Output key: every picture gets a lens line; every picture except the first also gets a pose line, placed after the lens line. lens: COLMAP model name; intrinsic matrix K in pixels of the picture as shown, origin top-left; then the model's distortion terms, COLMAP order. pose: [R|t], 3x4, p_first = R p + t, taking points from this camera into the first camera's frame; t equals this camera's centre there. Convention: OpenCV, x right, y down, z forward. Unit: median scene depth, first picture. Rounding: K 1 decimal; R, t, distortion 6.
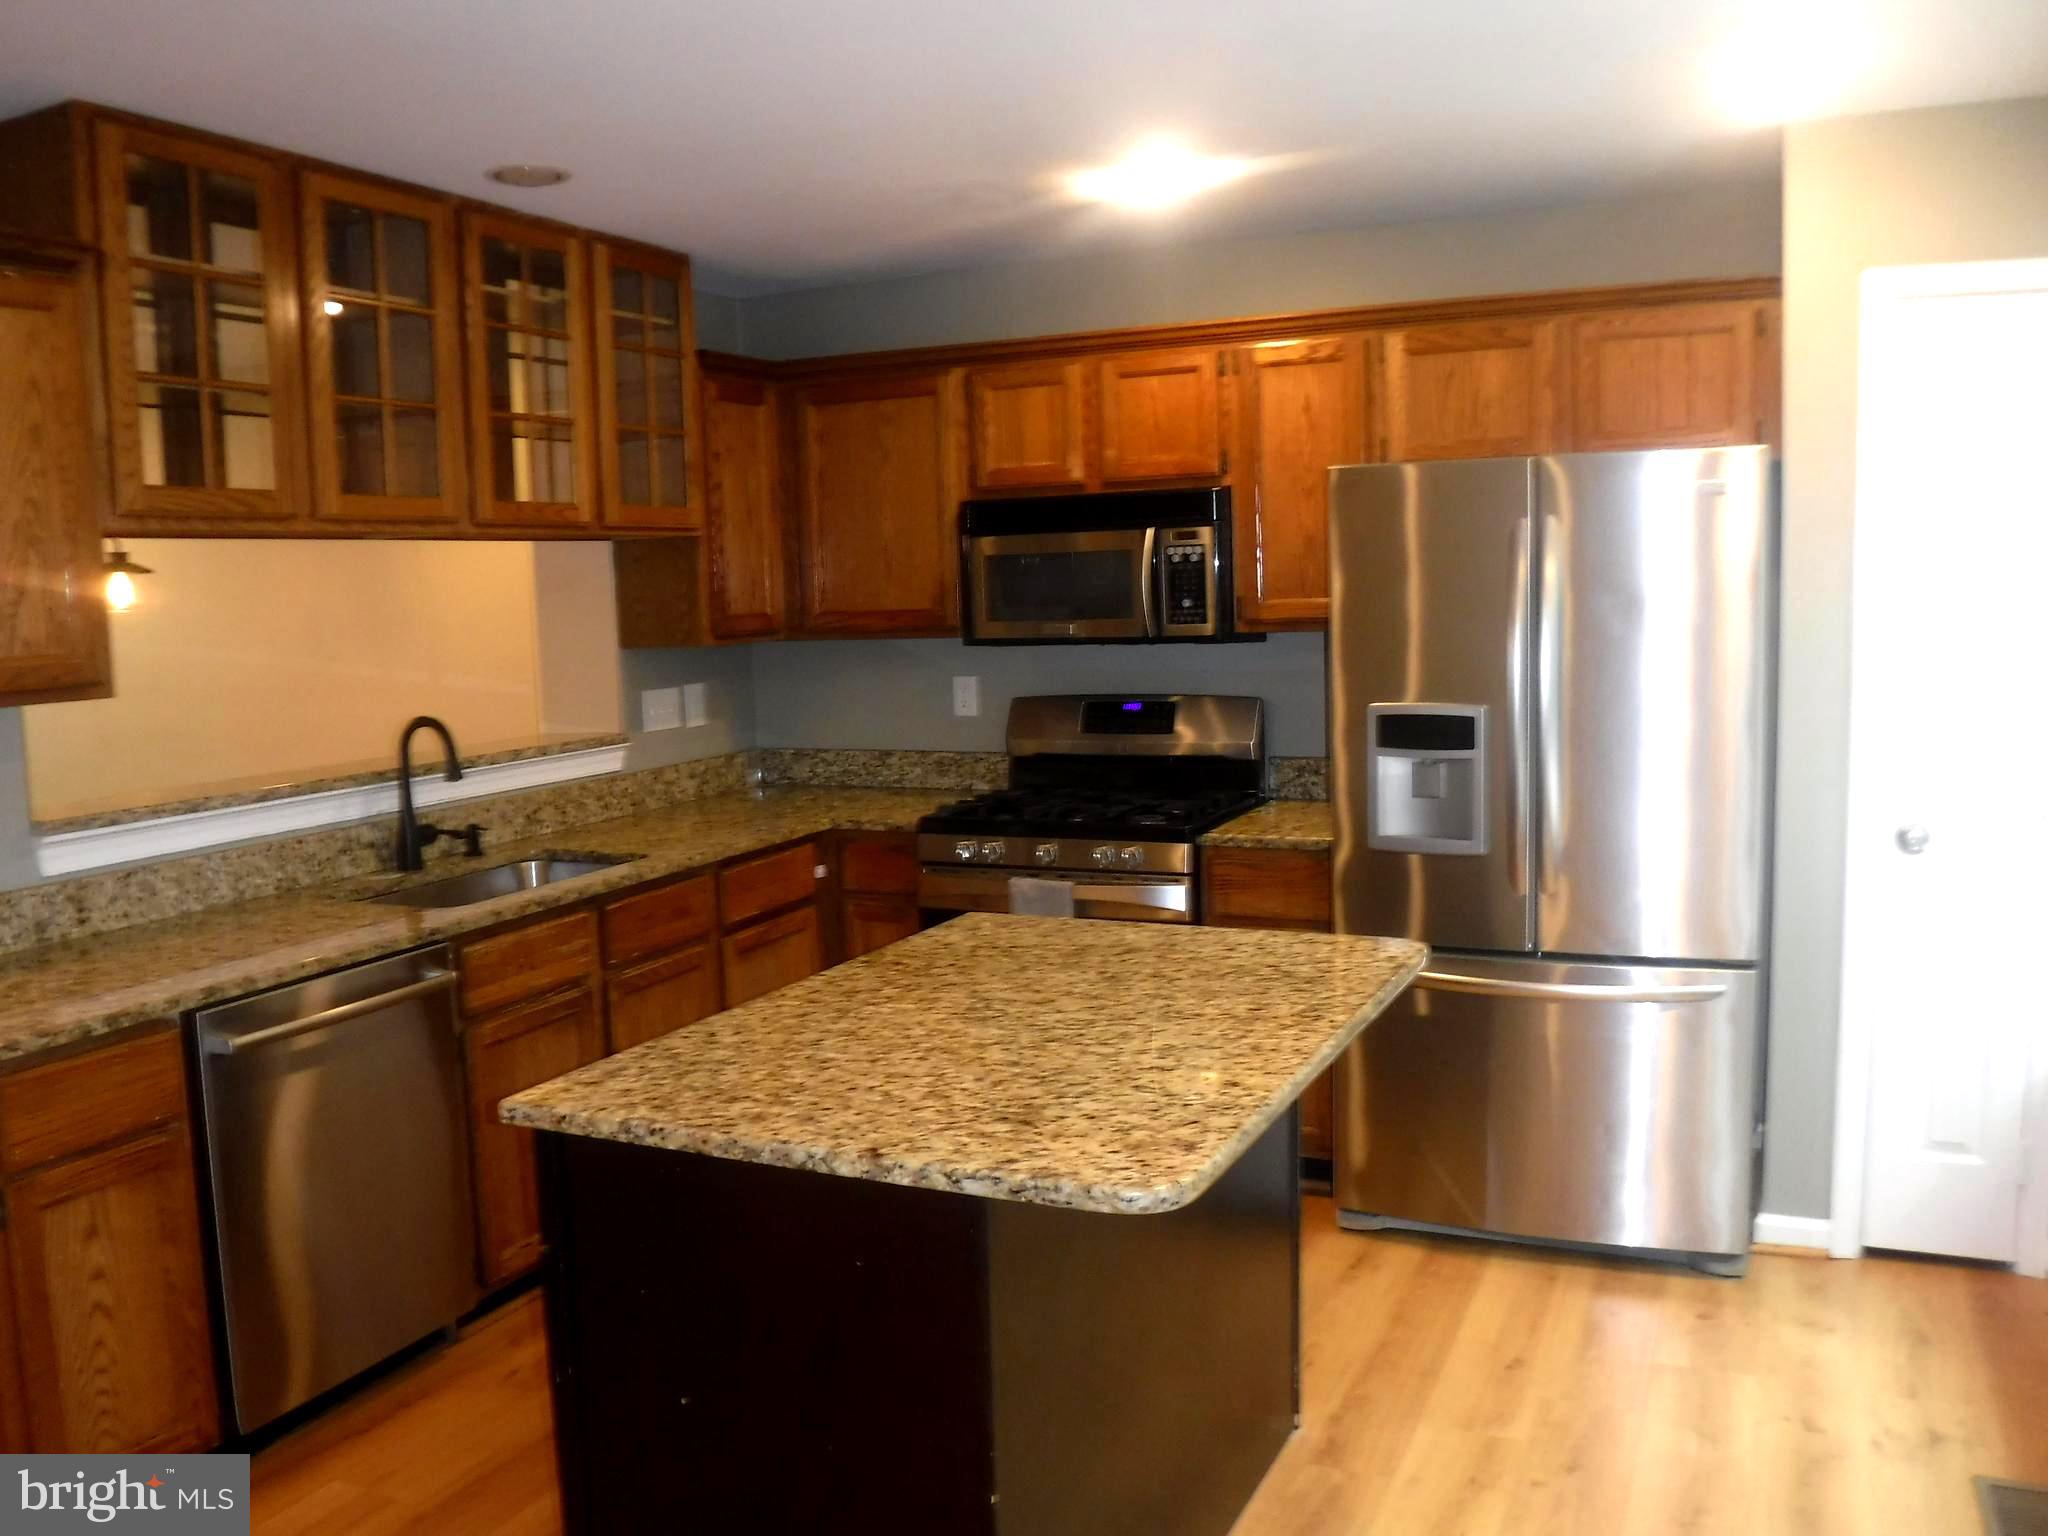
lens RADIAL K [[1683.1, 0, 1024.0], [0, 1683.1, 768.0], [0, 0, 1]] dist [-0.121467, 0.085193]
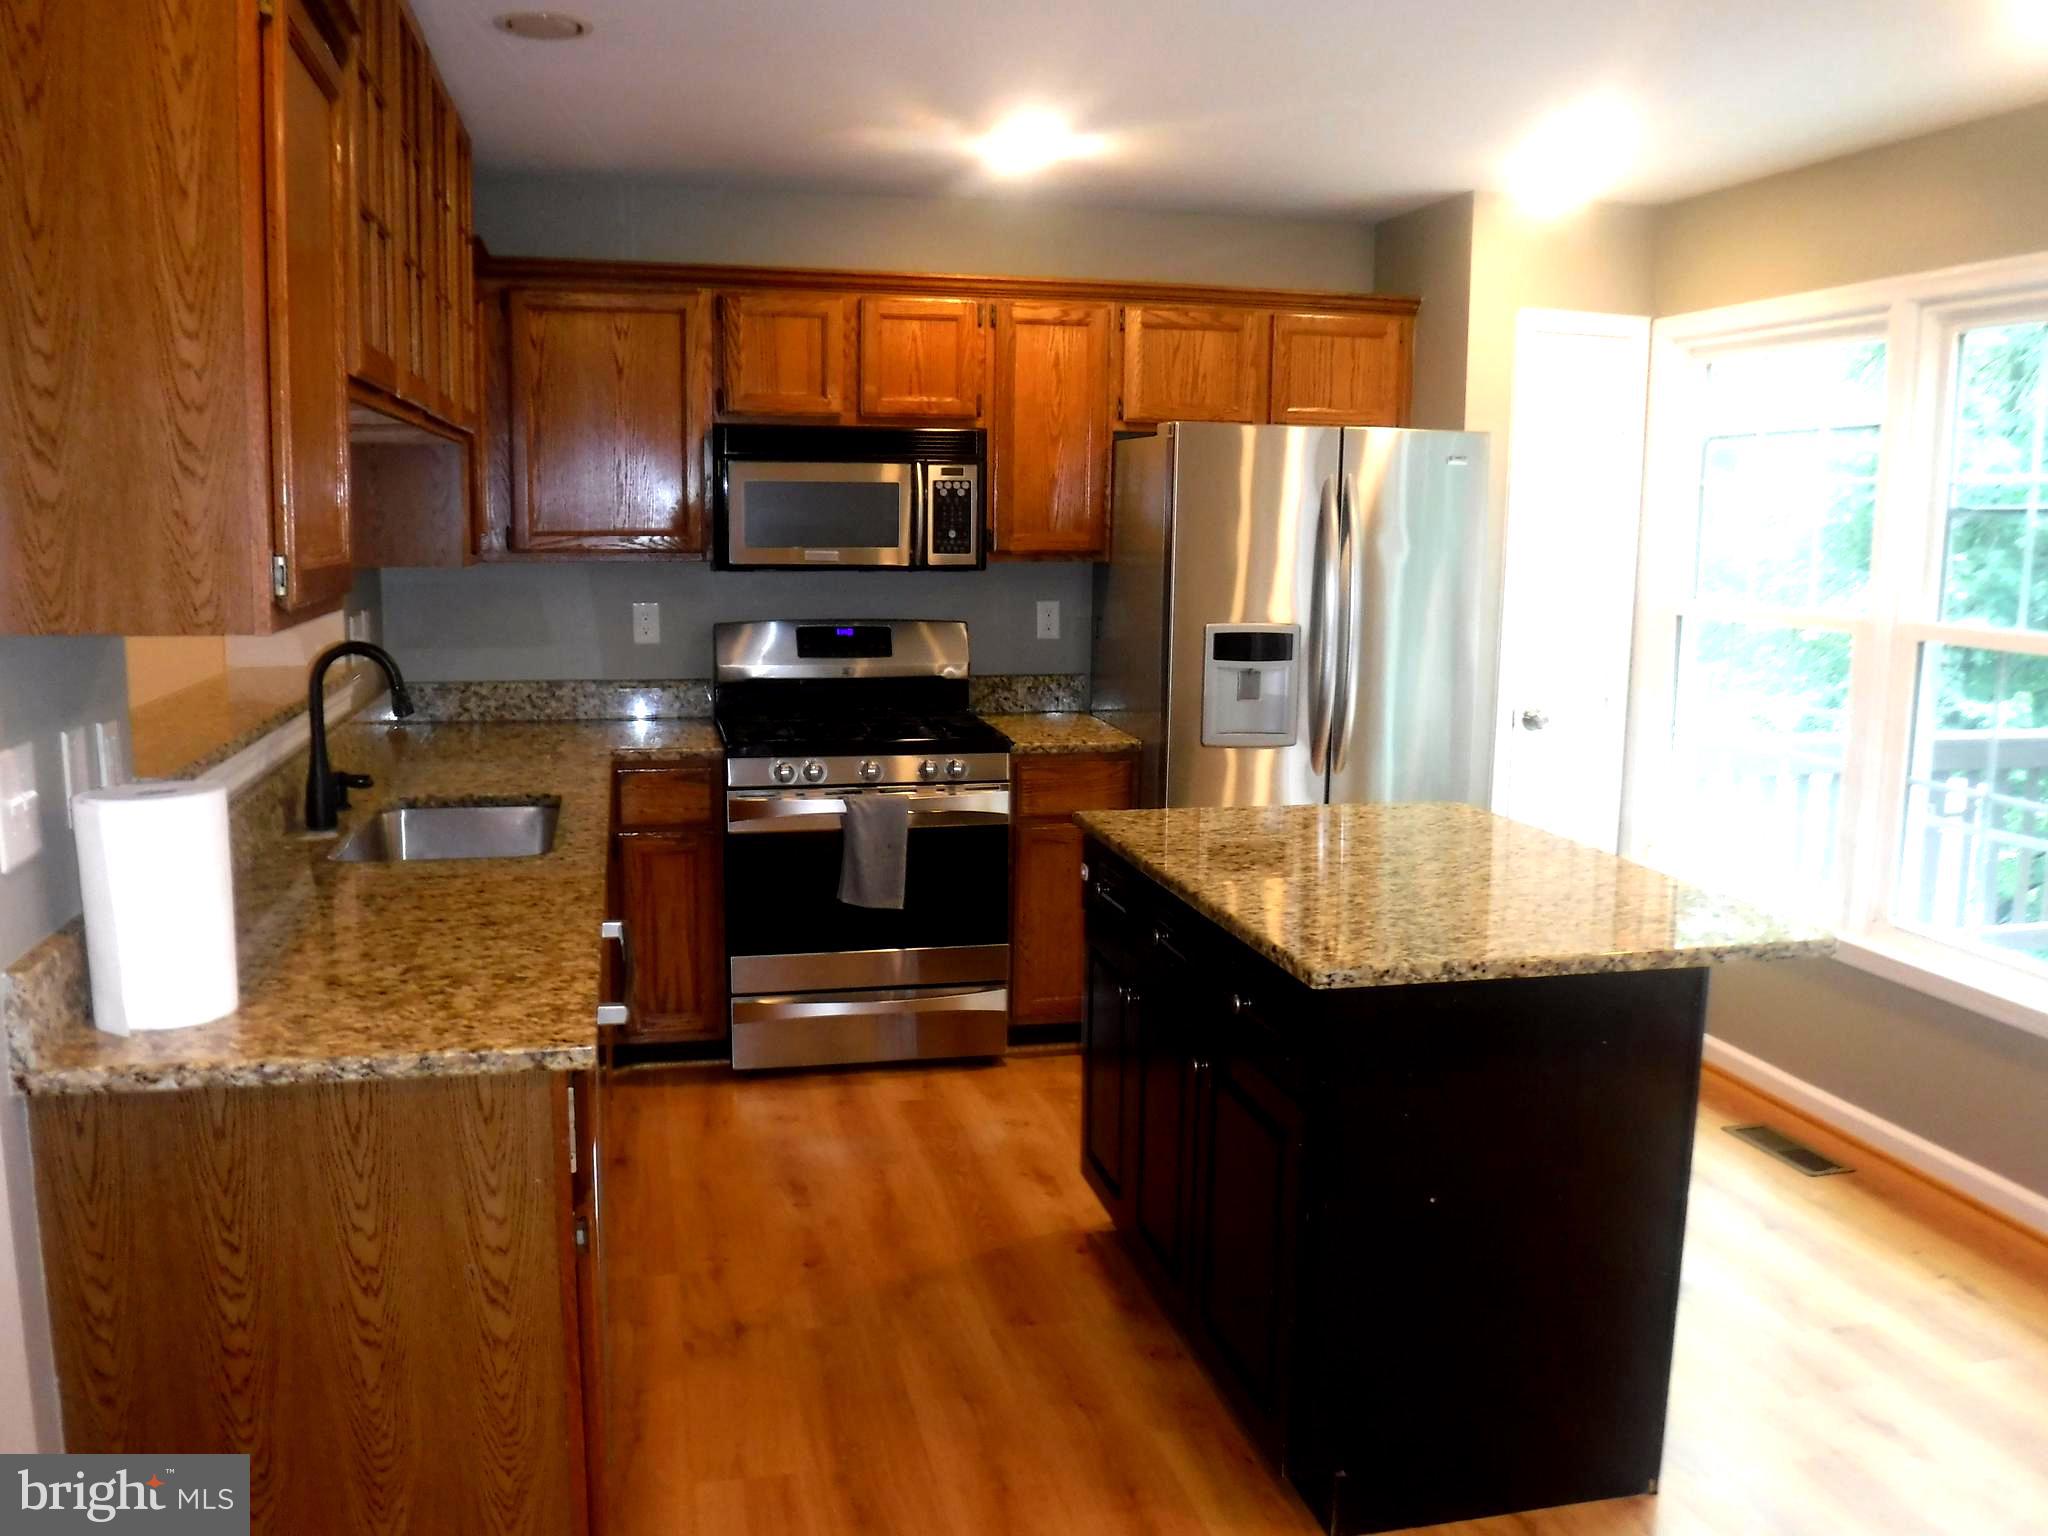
lens RADIAL K [[1683.1, 0, 1024.0], [0, 1683.1, 768.0], [0, 0, 1]] dist [-0.121467, 0.085193]
pose [[0.788801, -0.052757, 0.612381, -0.546199], [0.031485, 0.998470, 0.045464, 0.004689], [-0.613842, -0.016582, 0.789255, 0.115536]]
